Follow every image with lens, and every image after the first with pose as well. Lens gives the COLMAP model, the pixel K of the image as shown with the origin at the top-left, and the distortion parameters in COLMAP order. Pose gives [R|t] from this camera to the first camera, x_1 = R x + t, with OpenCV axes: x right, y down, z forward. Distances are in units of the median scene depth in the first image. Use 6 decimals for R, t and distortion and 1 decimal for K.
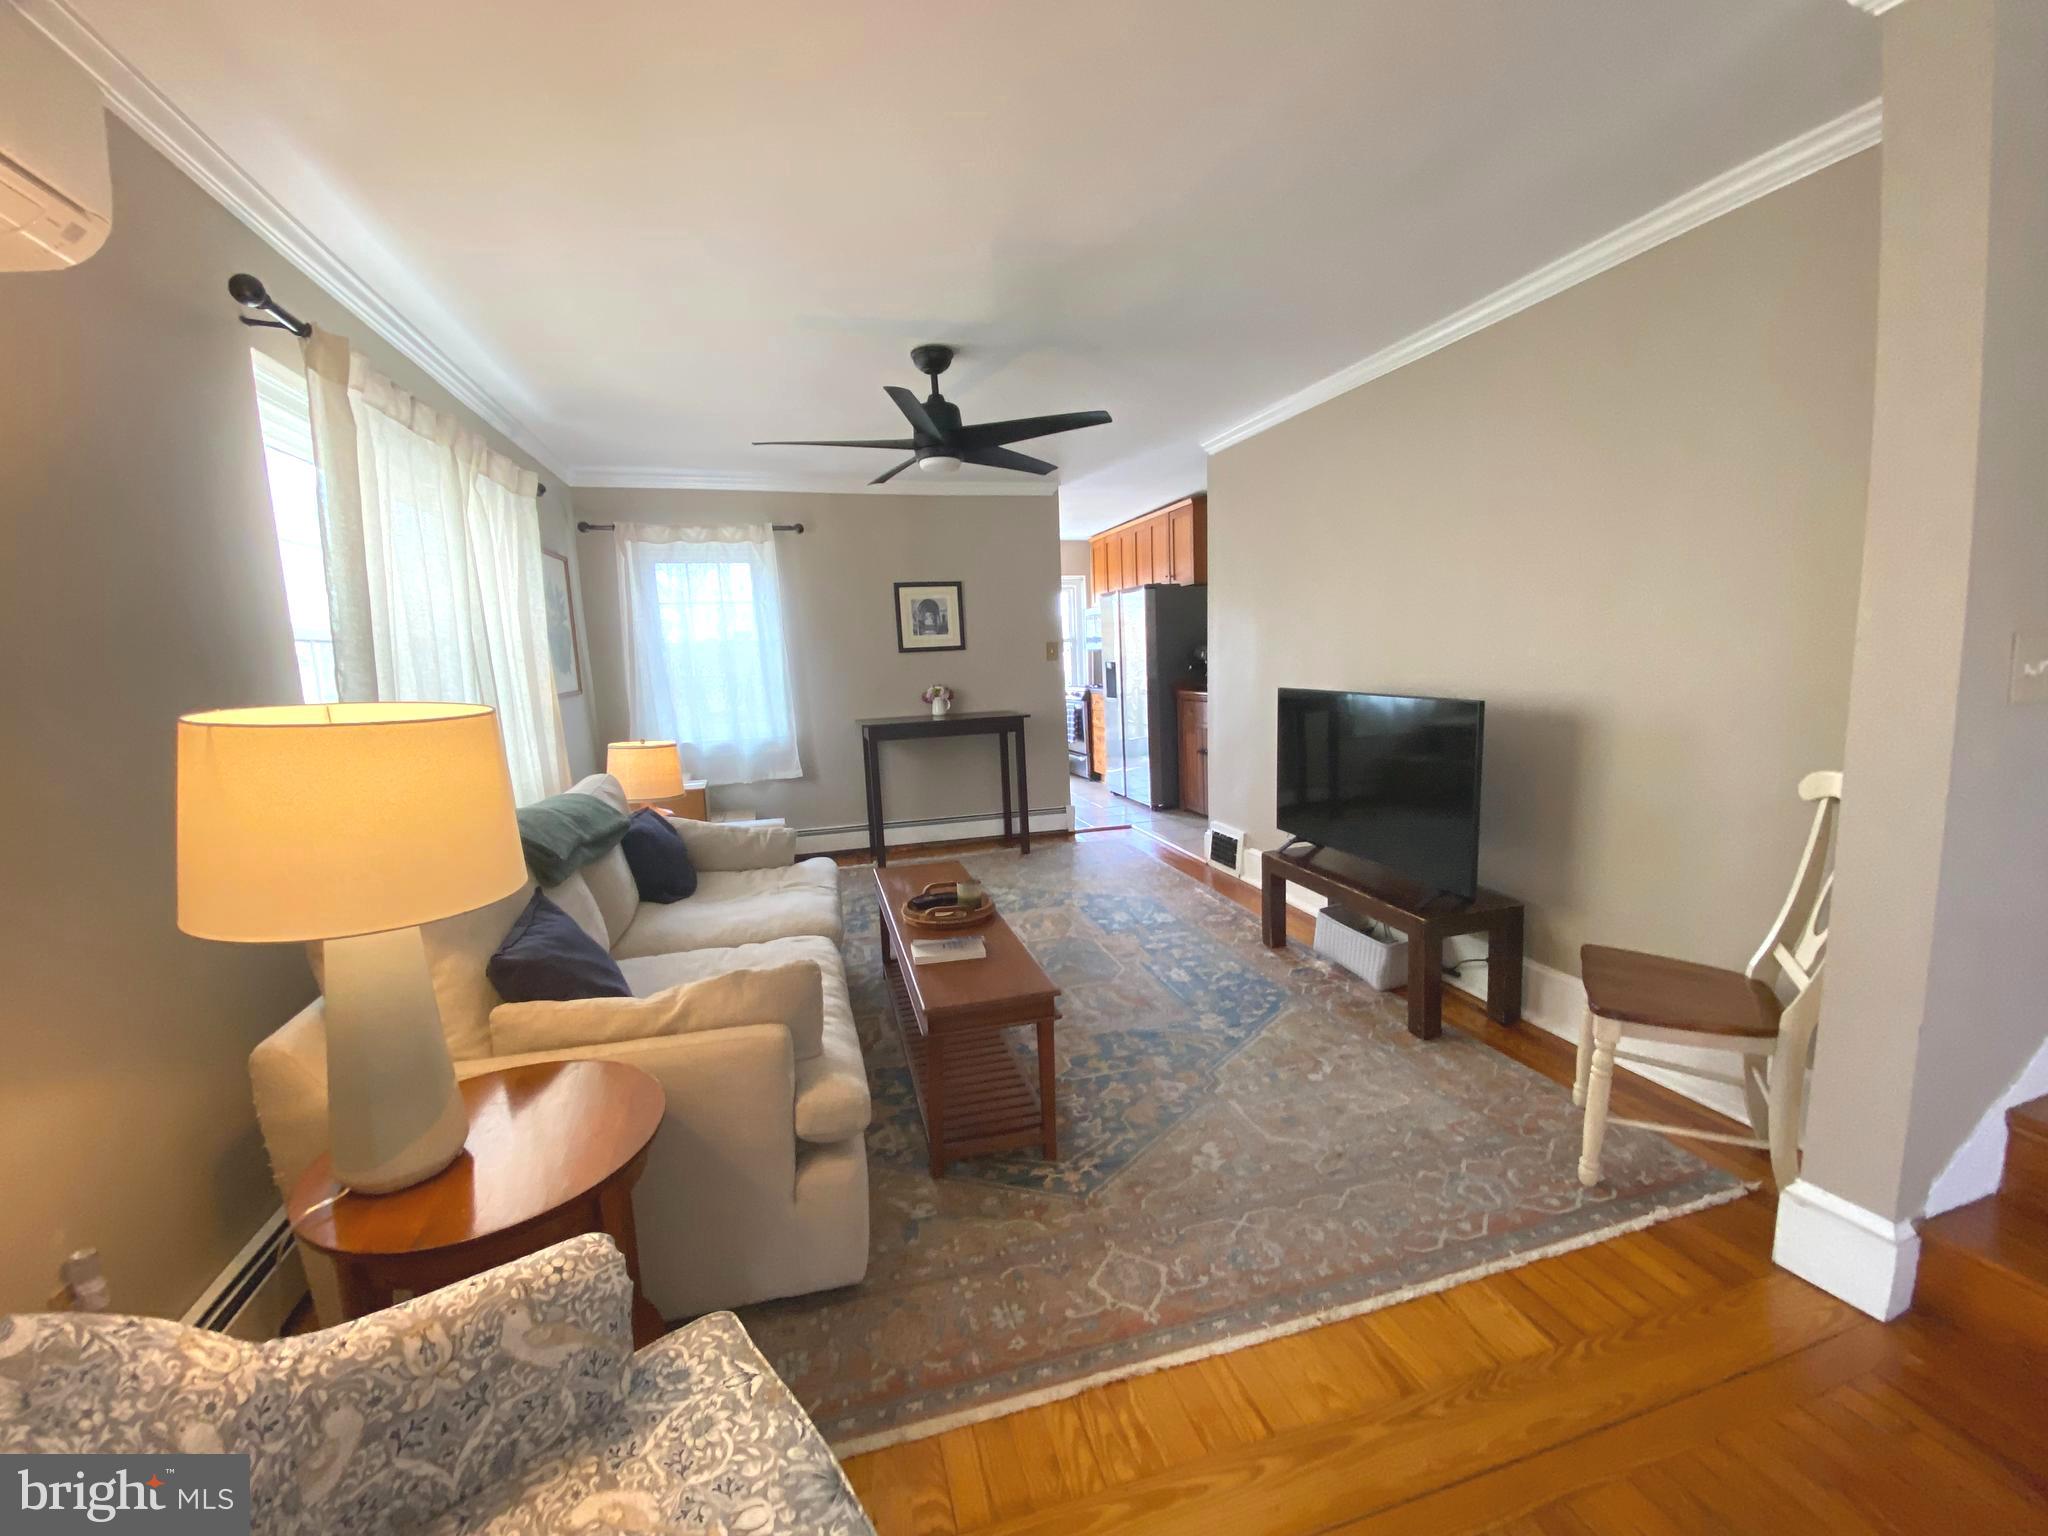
lens RADIAL K [[827.9, 0, 1030.6], [0, 827.9, 767.6], [0, 0, 1]] dist [0.003701, -0.008005]
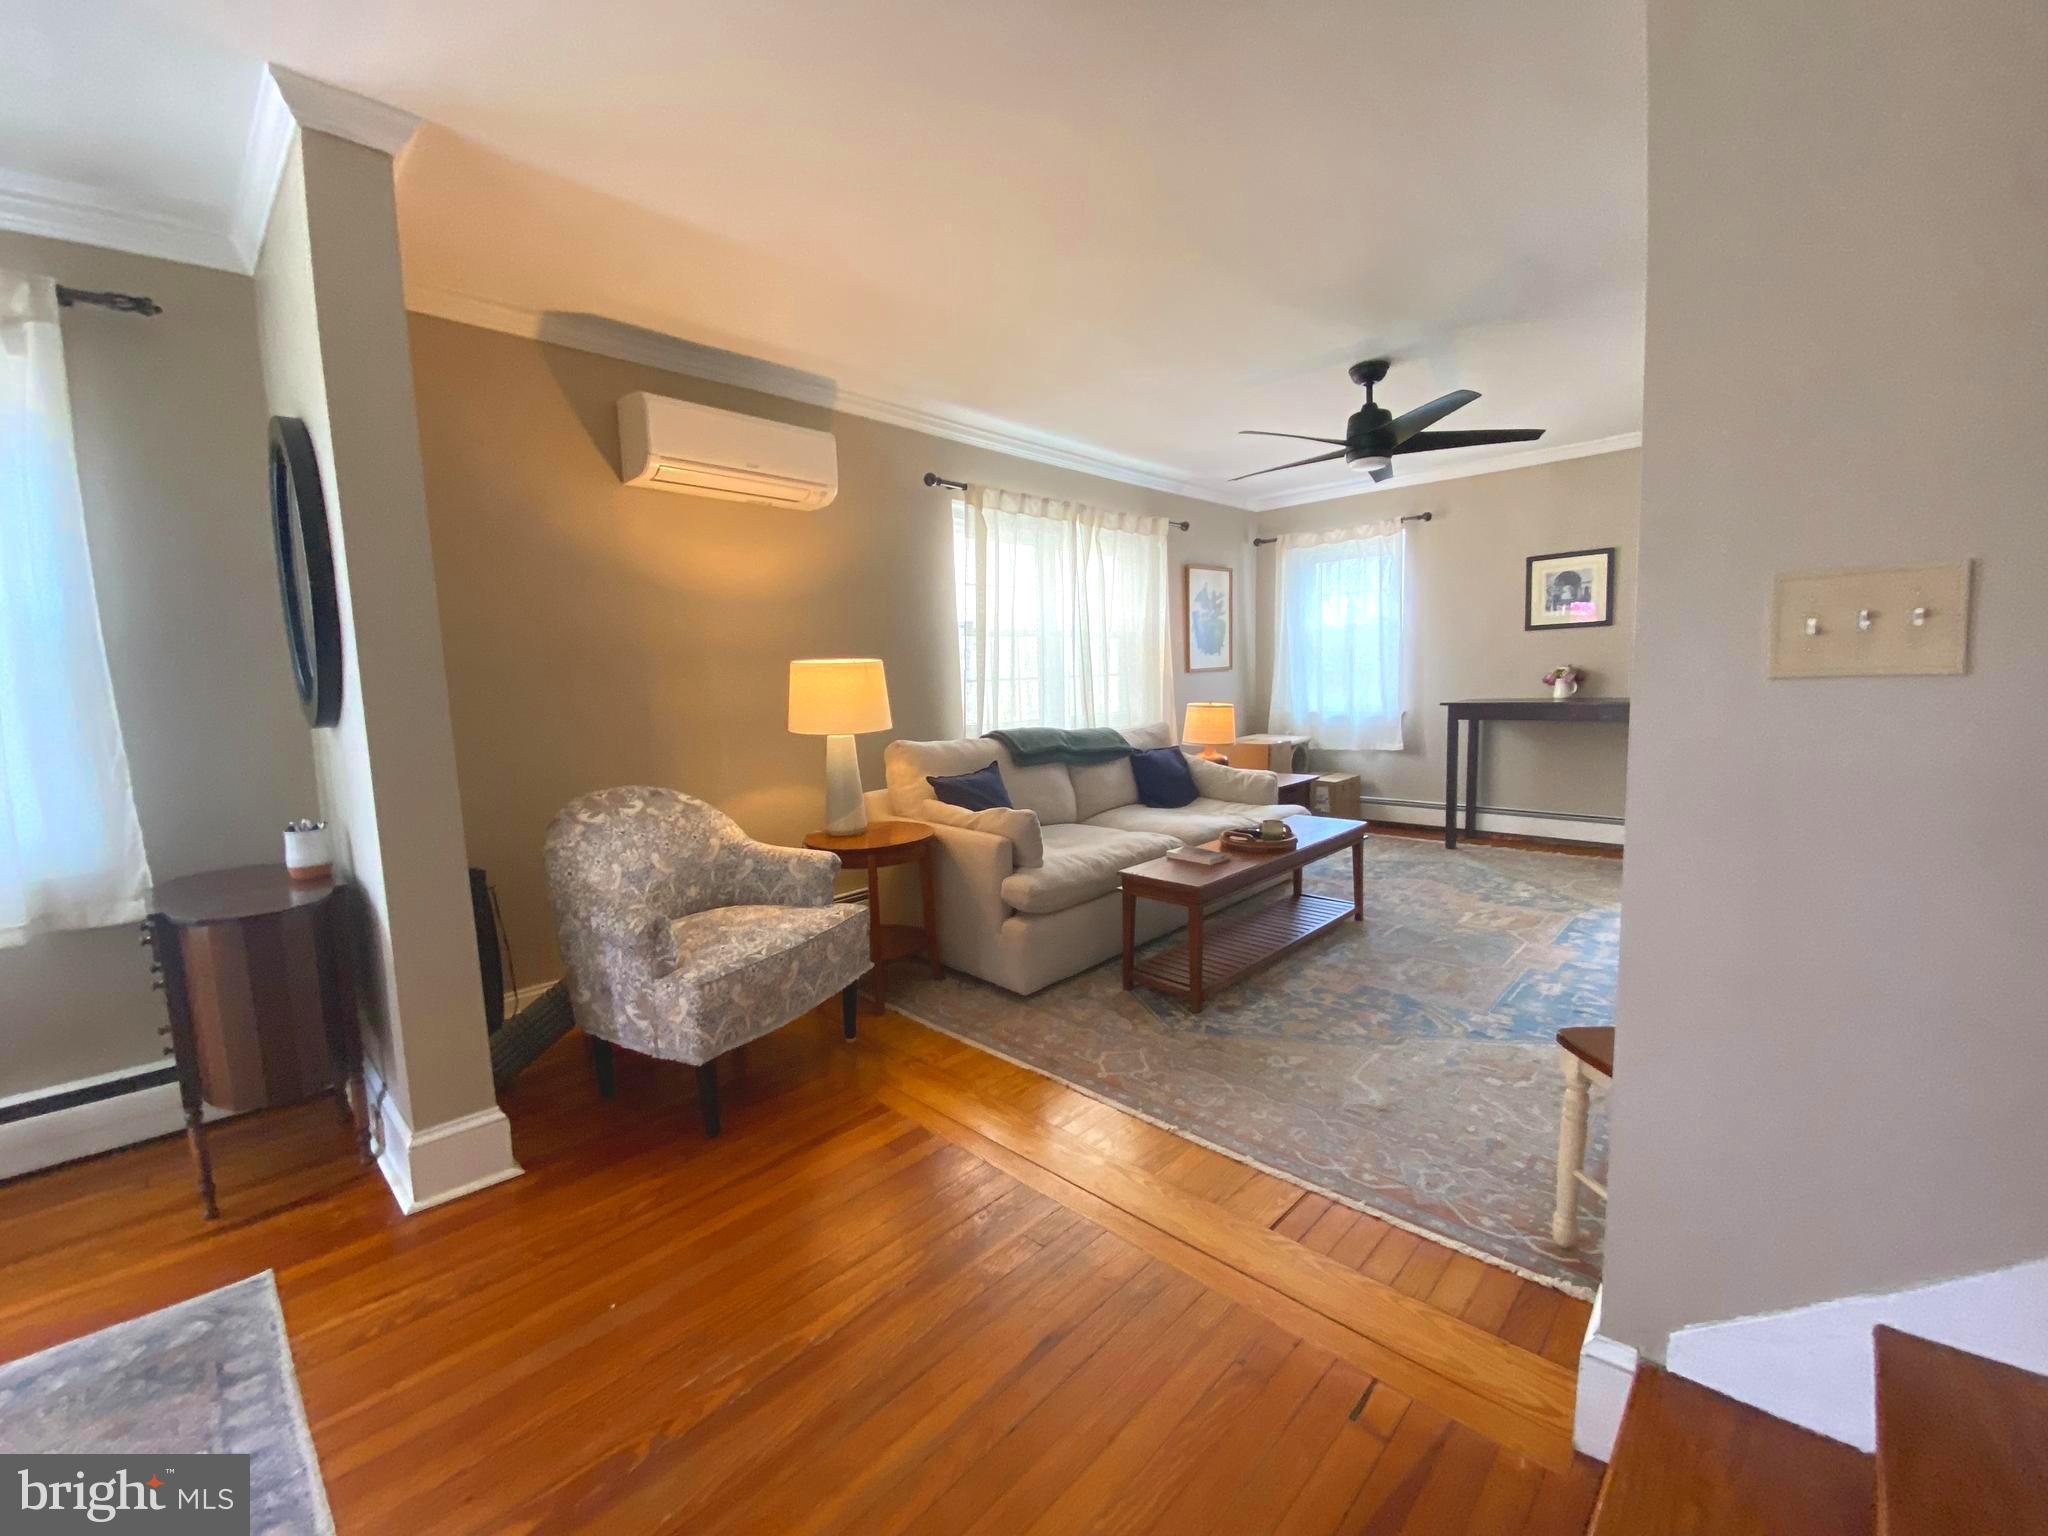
lens RADIAL K [[827.9, 0, 1003.5], [0, 827.9, 773.2], [0, 0, 1]] dist [0.003701, -0.008005]
pose [[0.491053, 0.119445, -0.862902, 0.580623], [-0.096220, 0.991931, 0.082550, 0.002119], [0.865799, 0.042492, 0.498584, 0.027213]]
